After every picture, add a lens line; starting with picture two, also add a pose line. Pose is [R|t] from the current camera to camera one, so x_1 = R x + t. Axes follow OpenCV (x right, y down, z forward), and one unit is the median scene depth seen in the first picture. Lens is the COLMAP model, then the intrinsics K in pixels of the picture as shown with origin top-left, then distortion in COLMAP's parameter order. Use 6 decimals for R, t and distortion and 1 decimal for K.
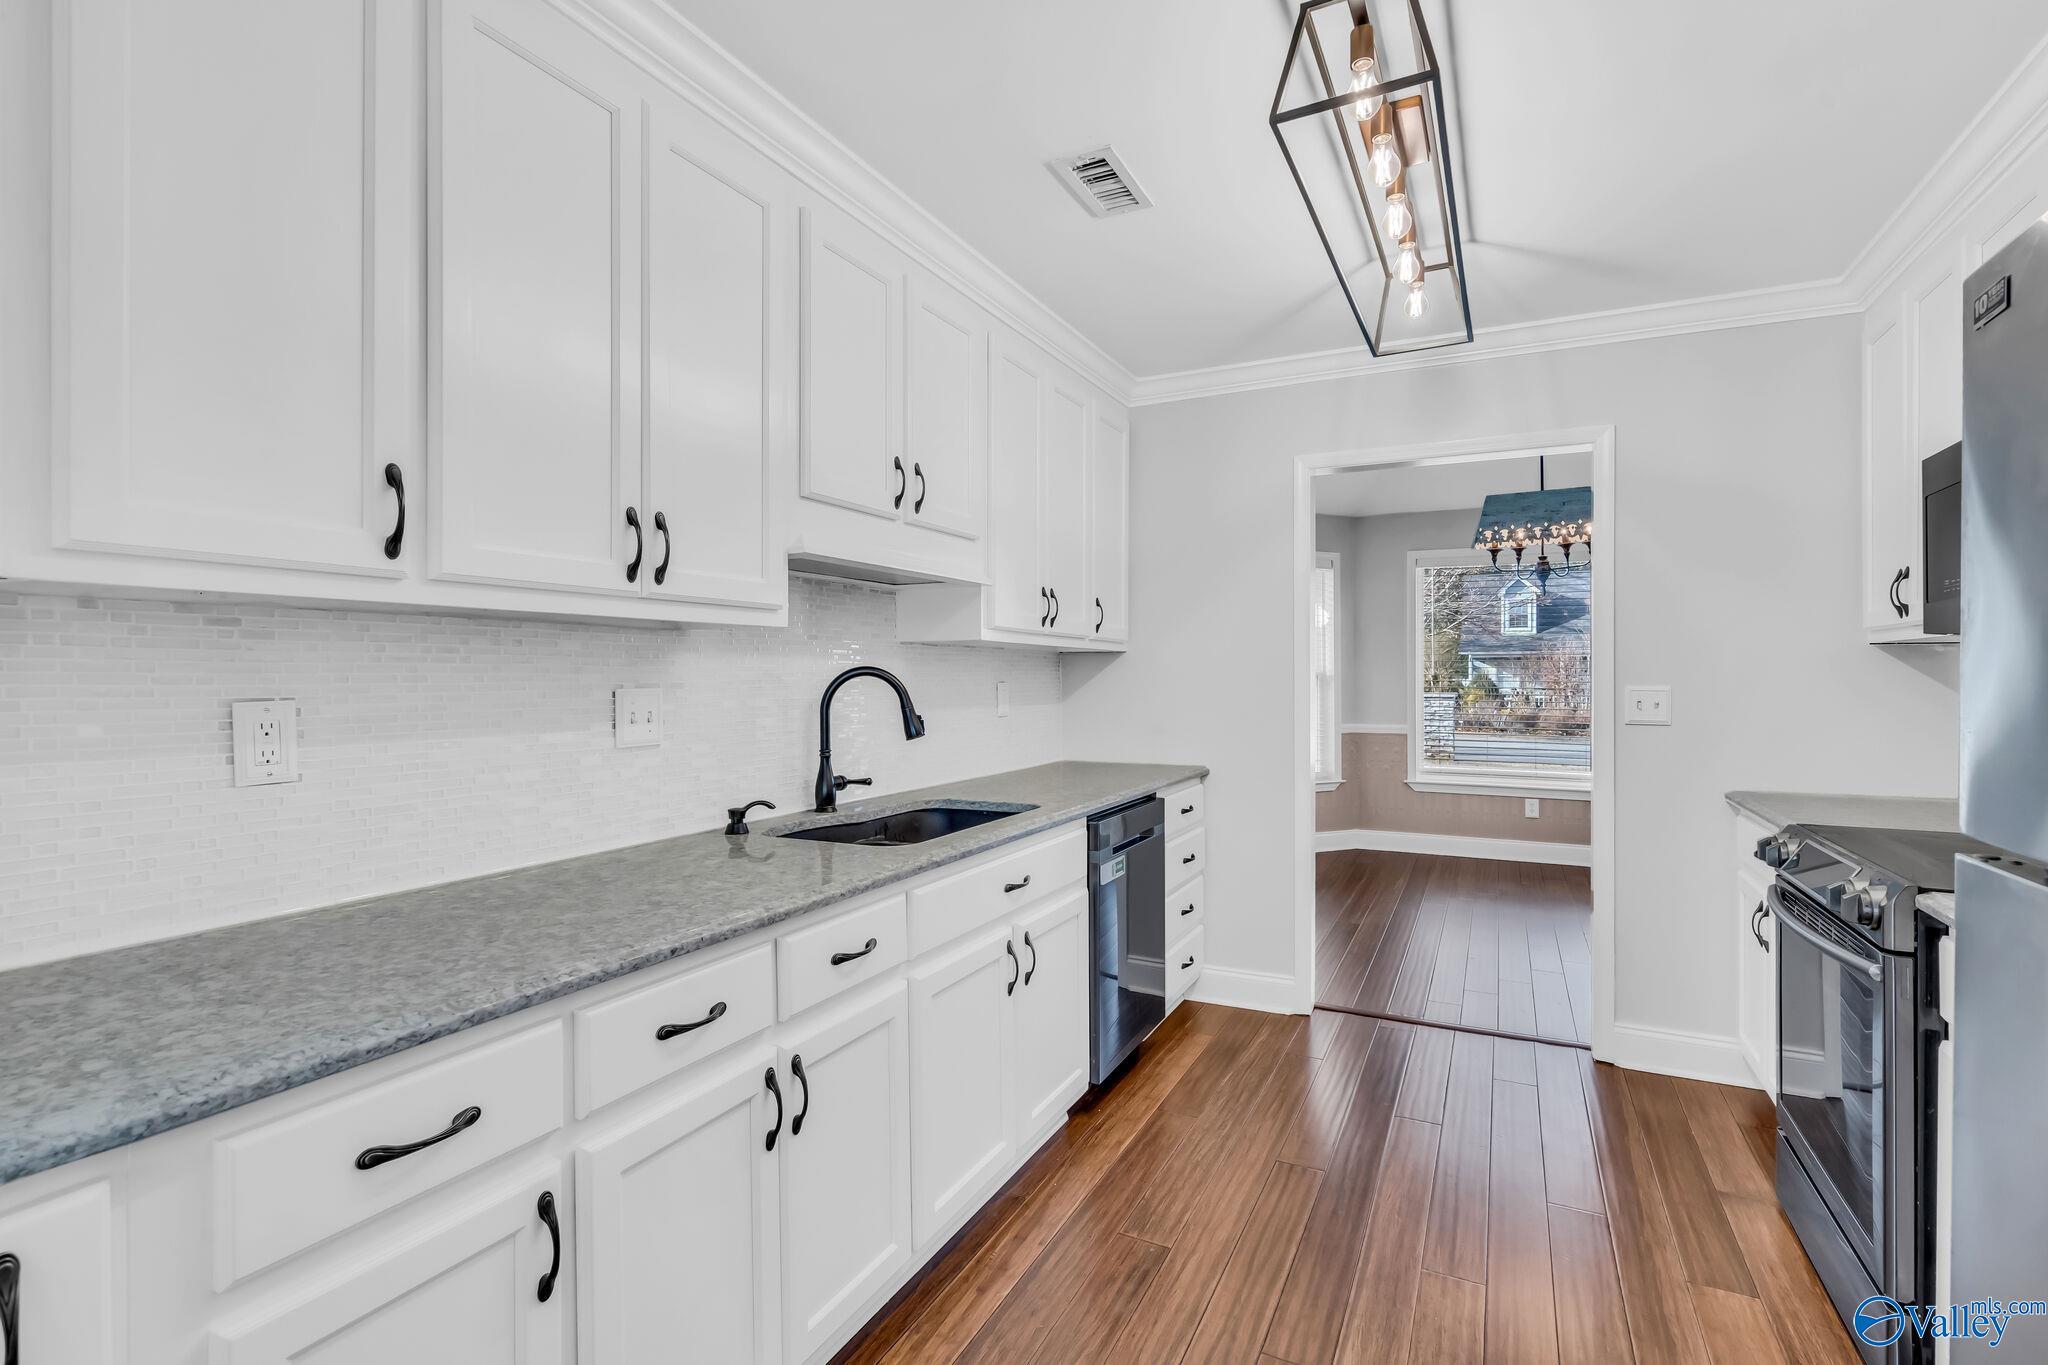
lens RADIAL K [[943.0, 0, 1024.6], [0, 943.0, 670.5], [0, 0, 1]] dist [-0.004684, 0.003852]
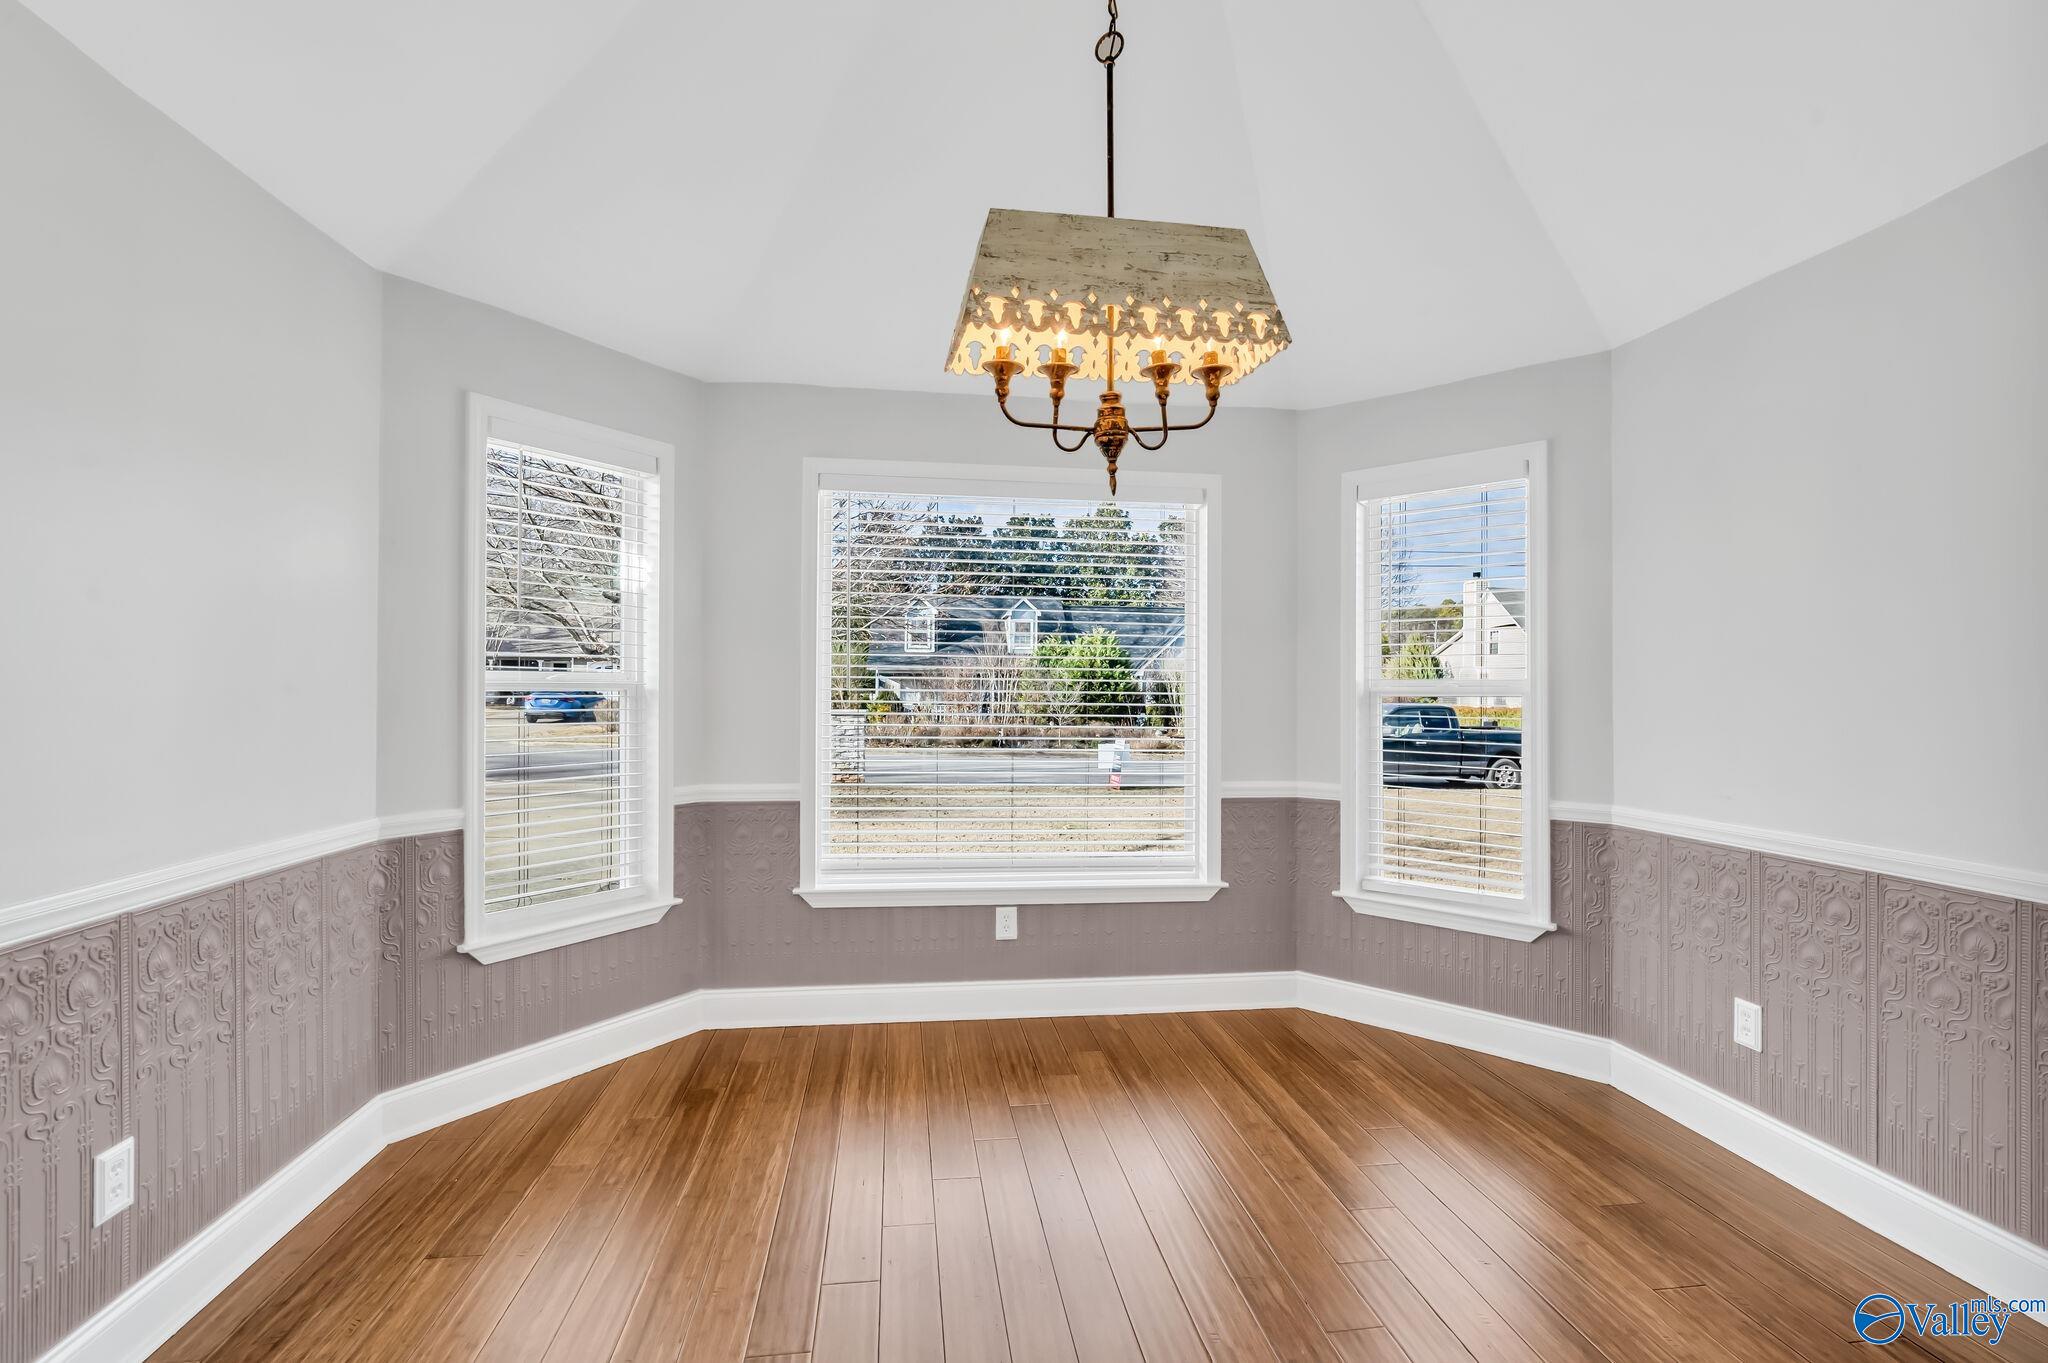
lens RADIAL K [[943.0, 0, 1023.3], [0, 943.0, 686.1], [0, 0, 1]] dist [-0.004684, 0.003852]
pose [[0.826073, 0.007046, 0.563519, 0.549421], [-0.007919, 0.999968, -0.000894, 0.004580], [-0.563507, -0.003724, 0.826103, 1.282272]]
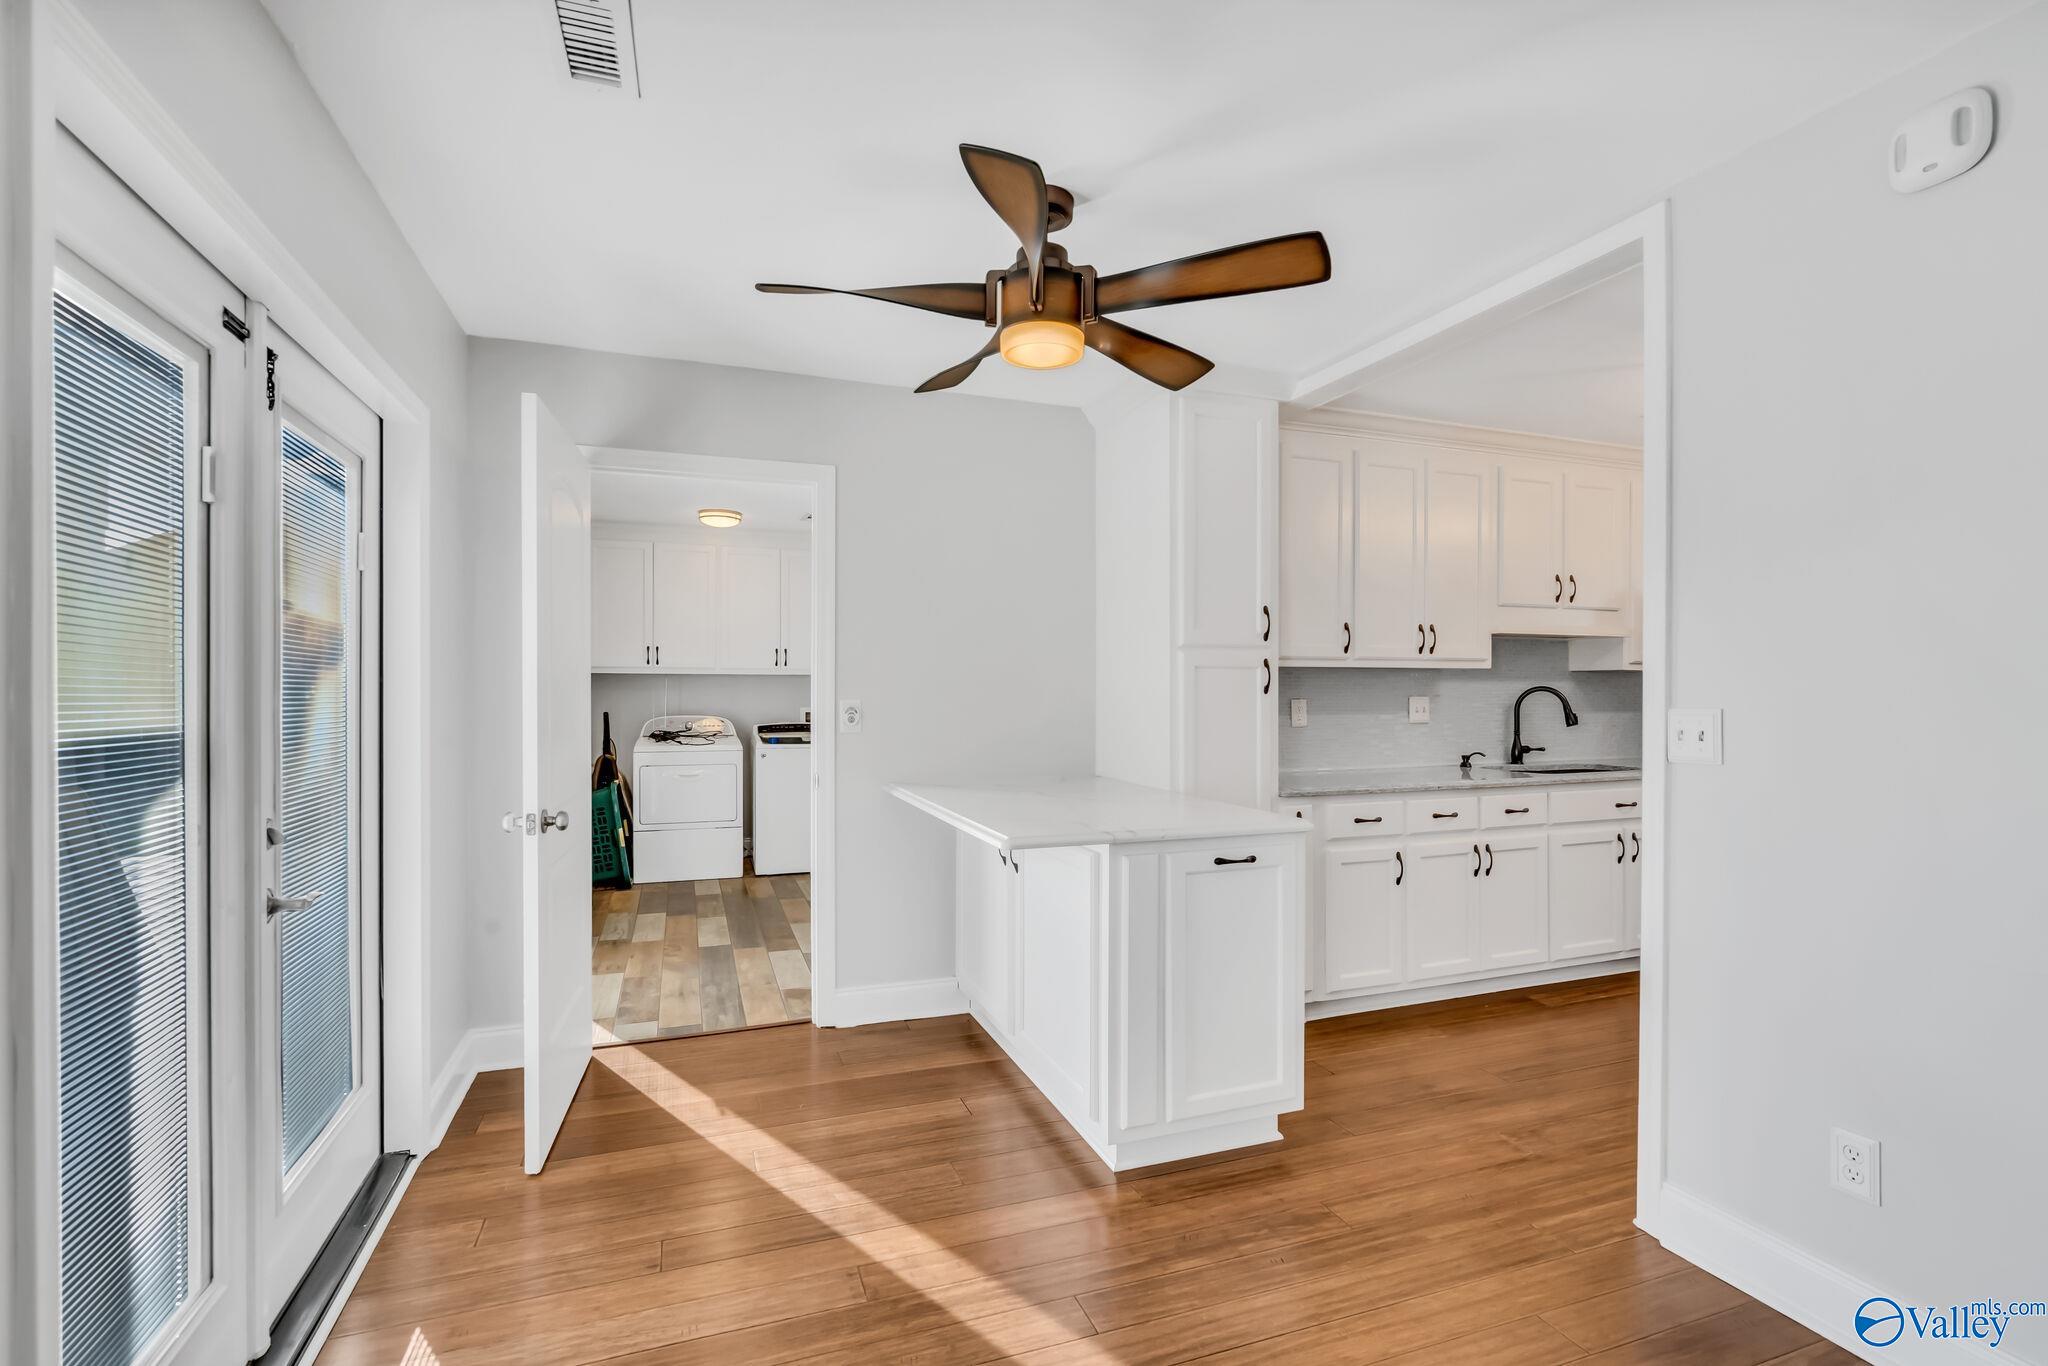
lens RADIAL K [[943.0, 0, 1033.7], [0, 943.0, 694.8], [0, 0, 1]] dist [-0.004684, 0.003852]
pose [[0.737403, 0.007623, -0.675410, 0.328244], [0.000988, 0.999923, 0.012364, -0.010546], [0.675452, -0.009784, 0.737339, -0.978078]]
